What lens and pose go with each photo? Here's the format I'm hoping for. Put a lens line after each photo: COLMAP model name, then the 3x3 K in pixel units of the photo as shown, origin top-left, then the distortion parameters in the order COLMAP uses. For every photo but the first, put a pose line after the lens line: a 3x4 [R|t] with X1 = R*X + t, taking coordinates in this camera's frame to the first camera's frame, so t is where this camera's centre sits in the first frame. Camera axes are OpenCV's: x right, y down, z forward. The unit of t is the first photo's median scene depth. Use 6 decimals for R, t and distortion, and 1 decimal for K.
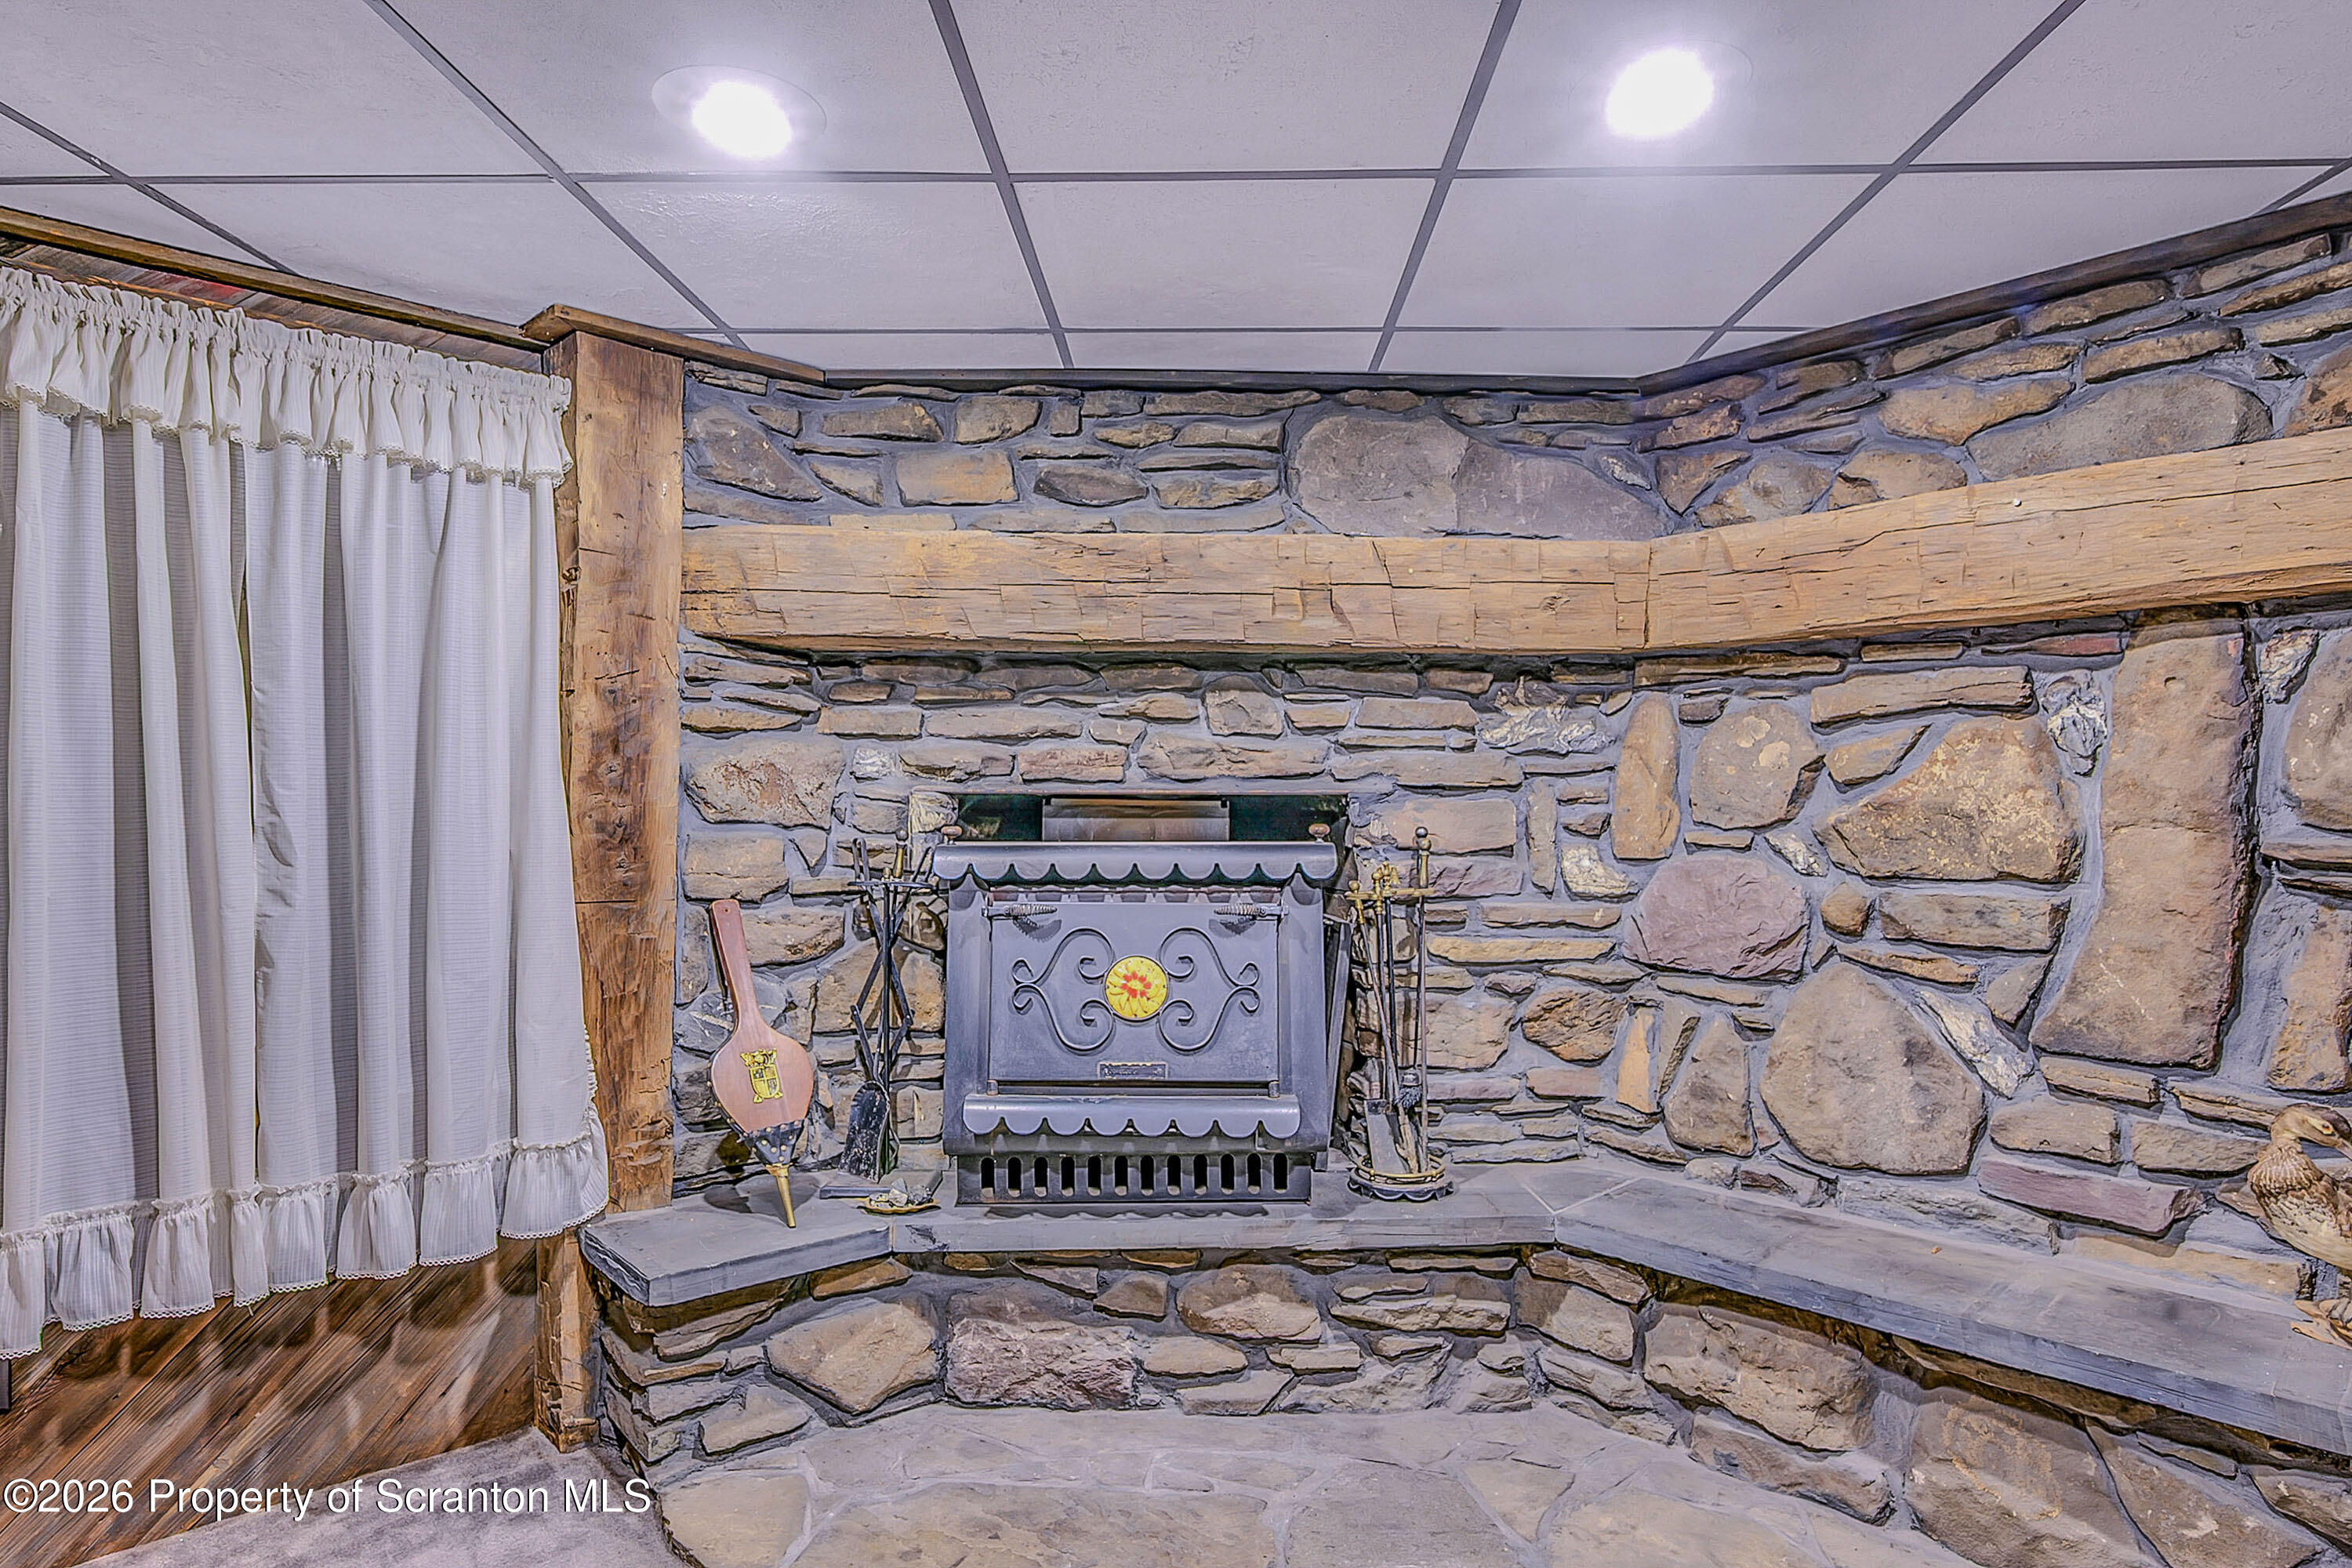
lens RADIAL K [[1345.1, 0, 1172.9], [0, 1345.1, 812.6], [0, 0, 1]] dist [-0.000328, 0.000661]
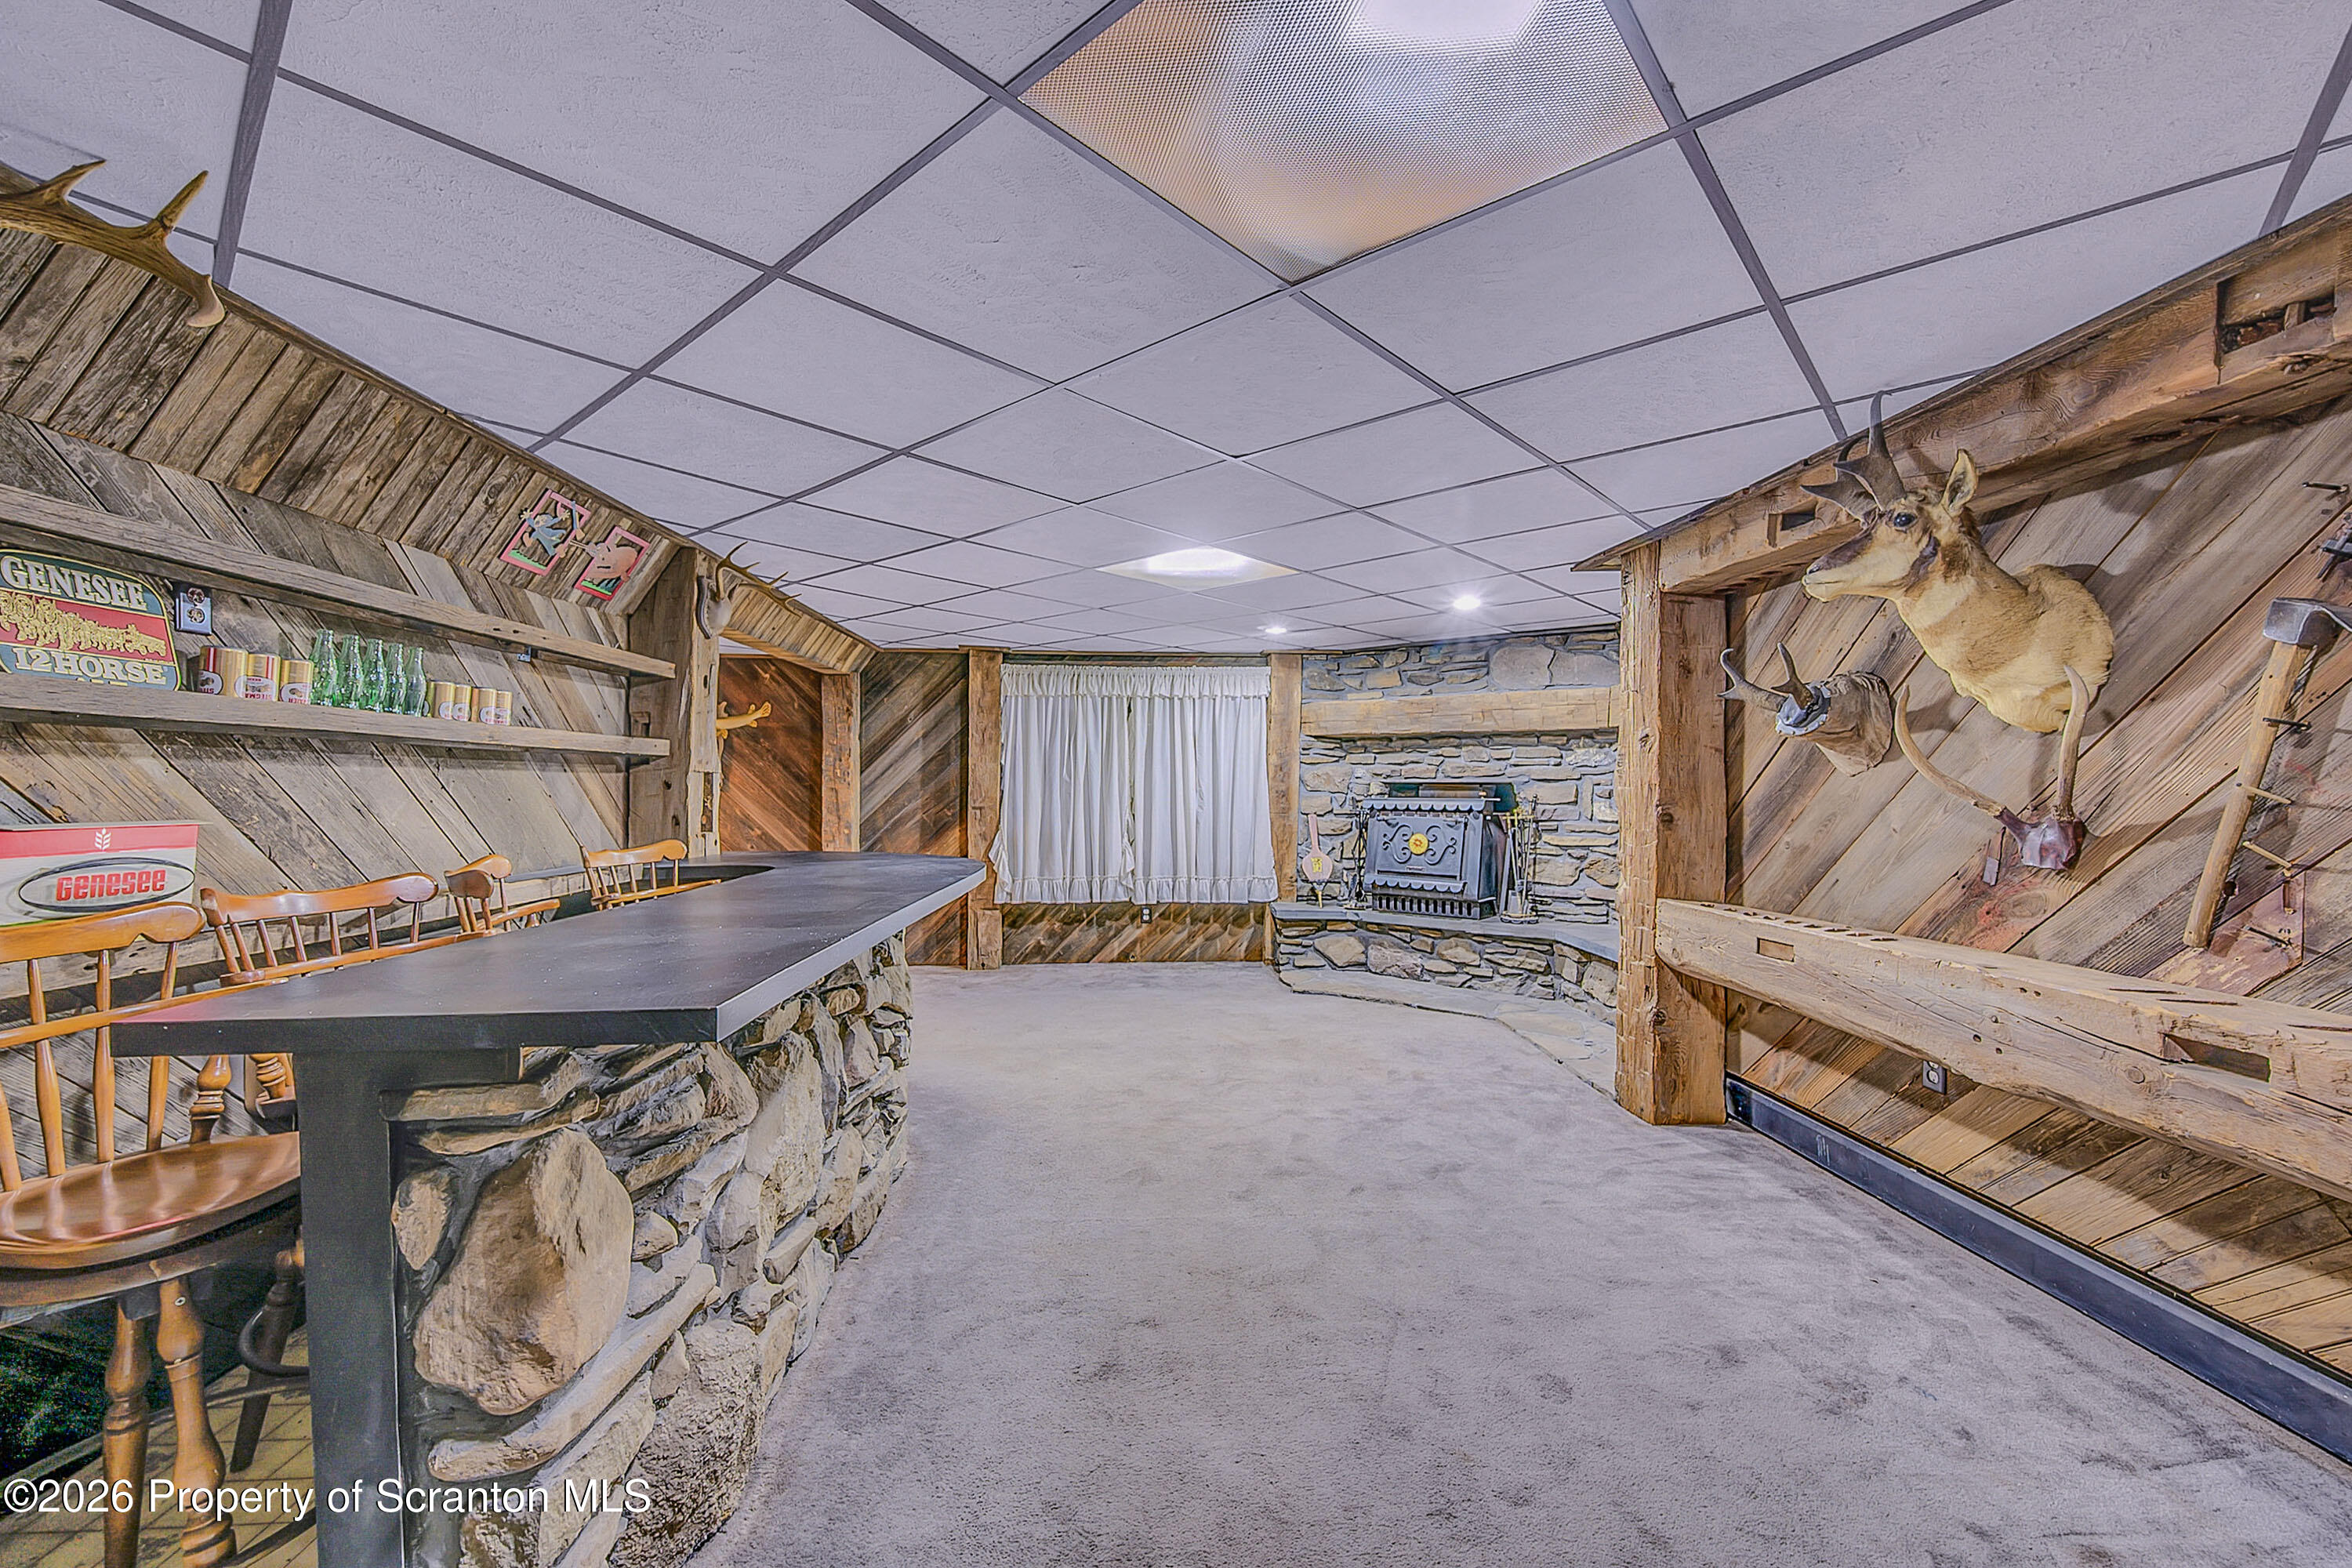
lens RADIAL K [[930.4, 0, 1184.9], [0, 930.4, 787.4], [0, 0, 1]] dist [-0.003867, 0.000992]
pose [[0.758322, 0.000251, -0.651880, 0.942031], [-0.008899, 0.999911, -0.009967, 0.024607], [0.651820, 0.013359, 0.758256, -0.969899]]
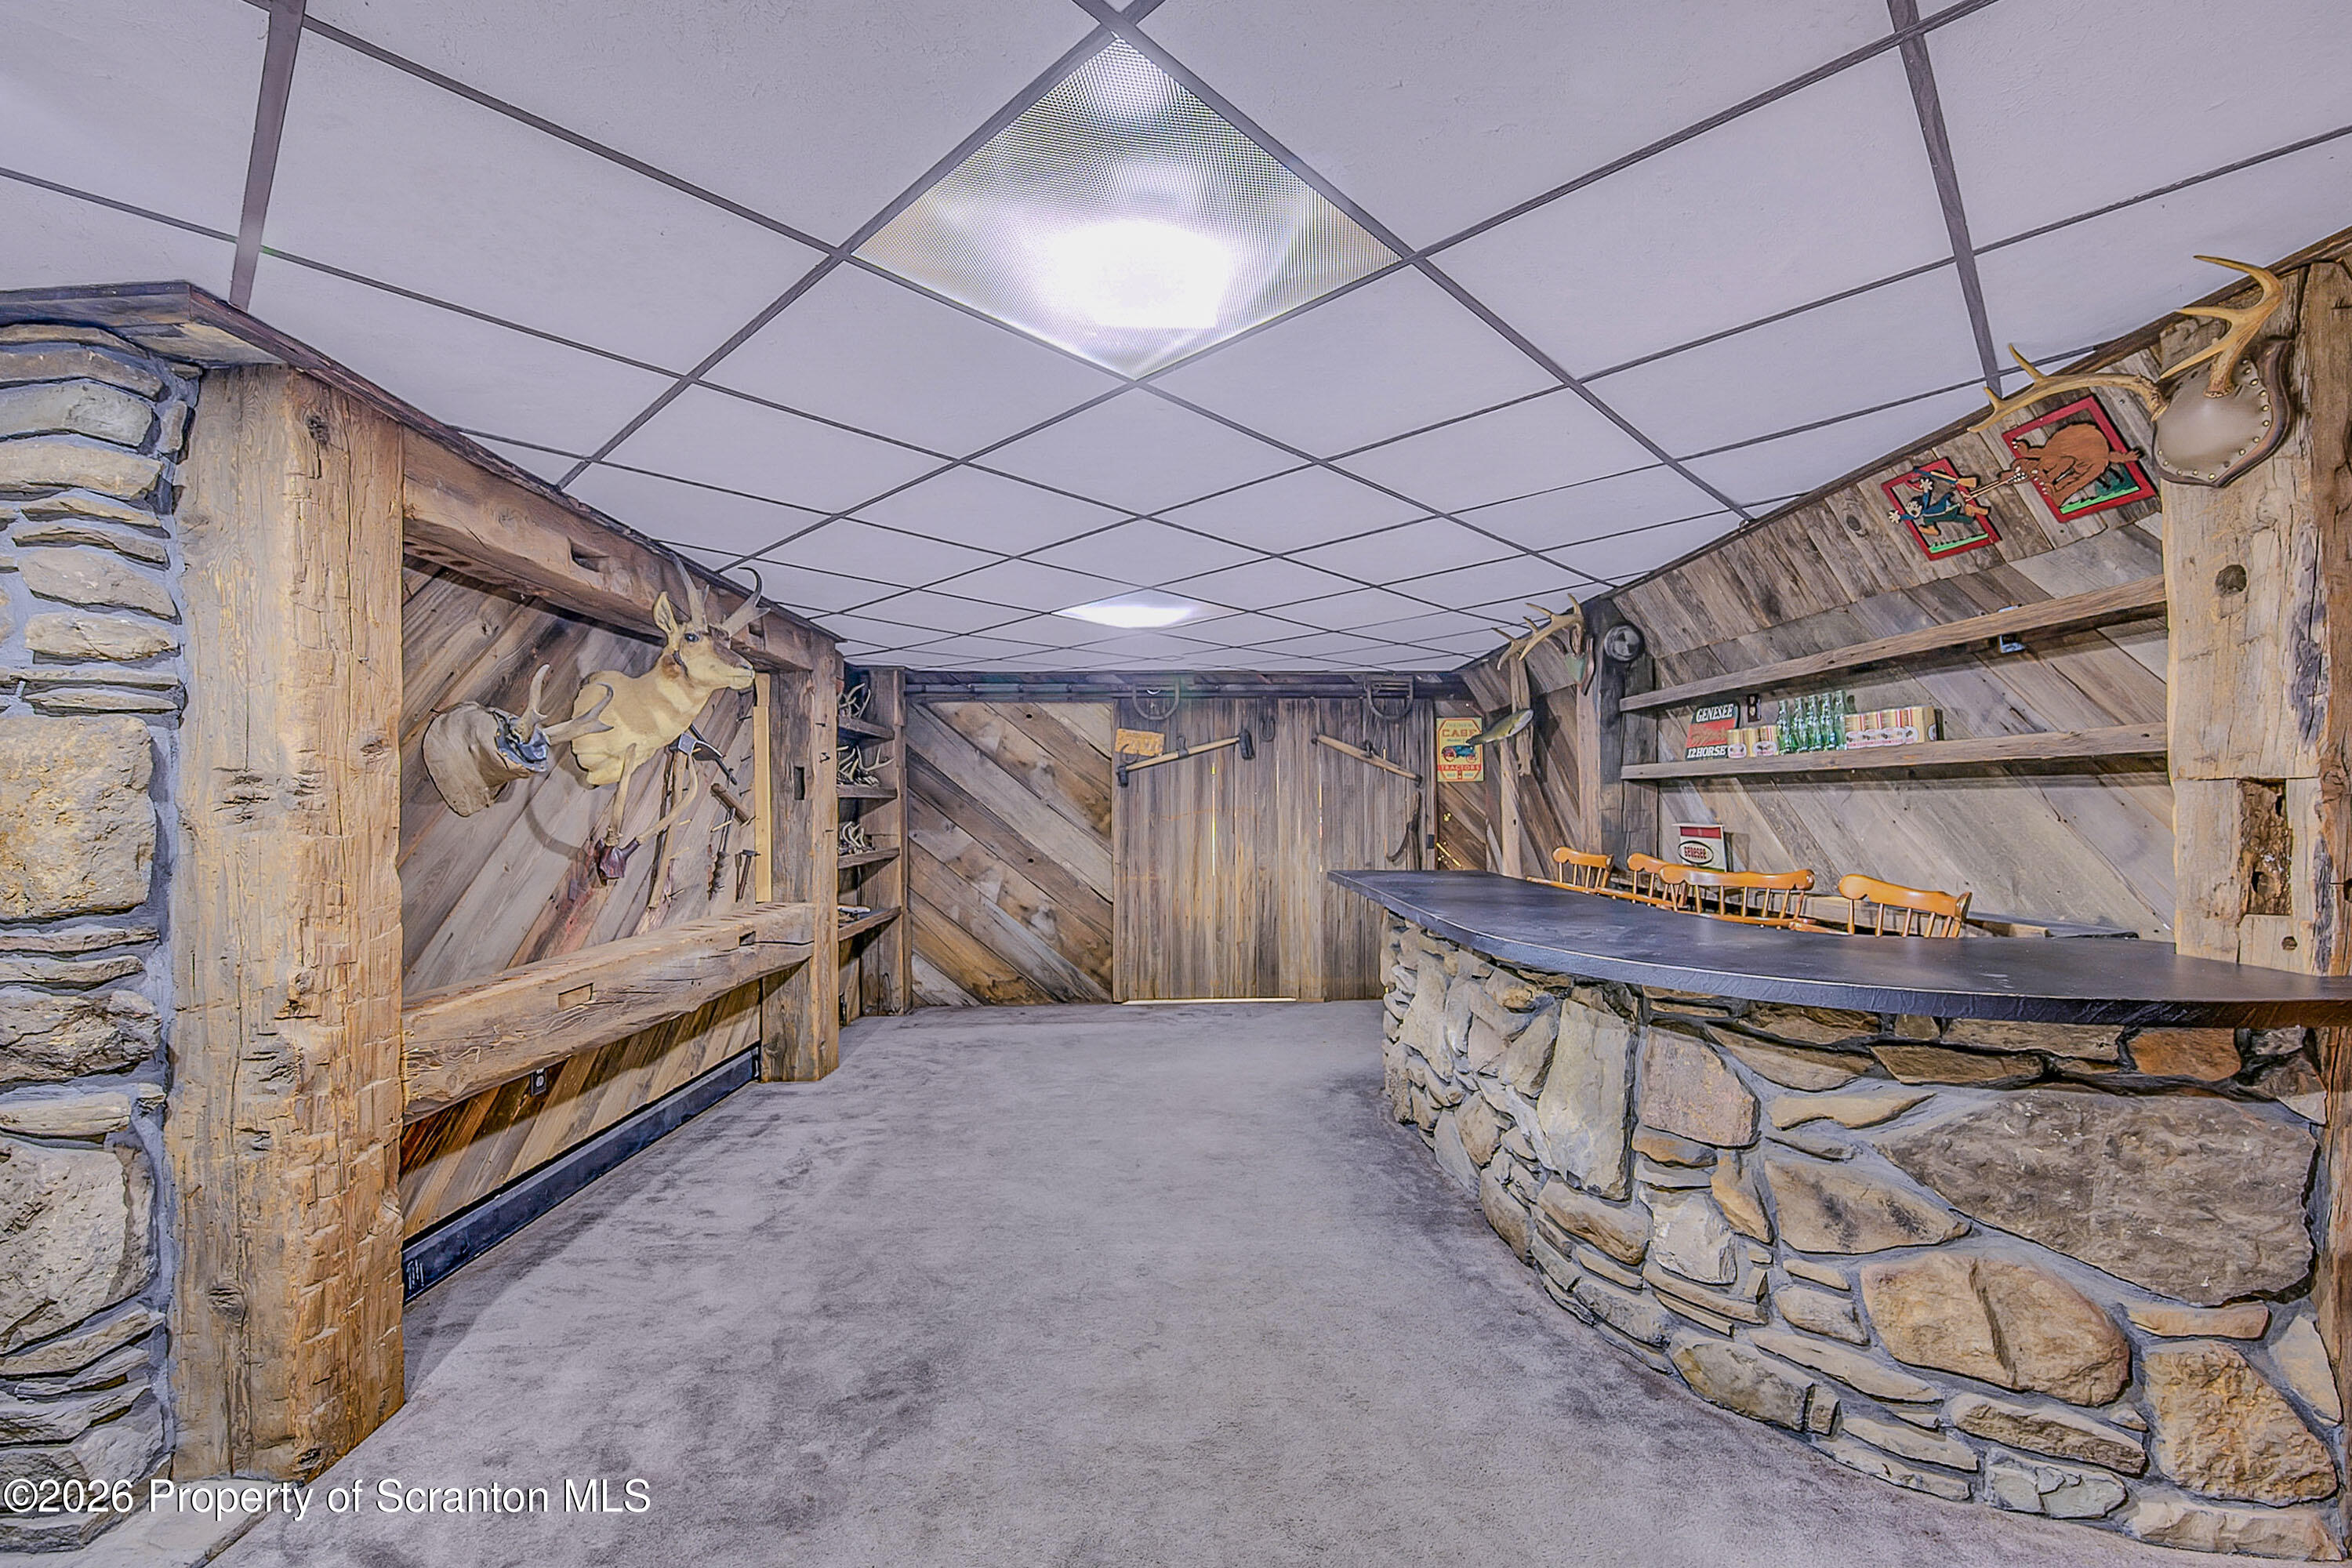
lens RADIAL K [[930.4, 0, 1178.5], [0, 930.4, 795.1], [0, 0, 1]] dist [-0.003867, 0.000992]
pose [[-0.733514, 0.017073, 0.679460, -0.367820], [0.023309, 0.999728, 0.000044, -0.010886], [-0.679274, 0.015870, -0.733713, 0.519585]]
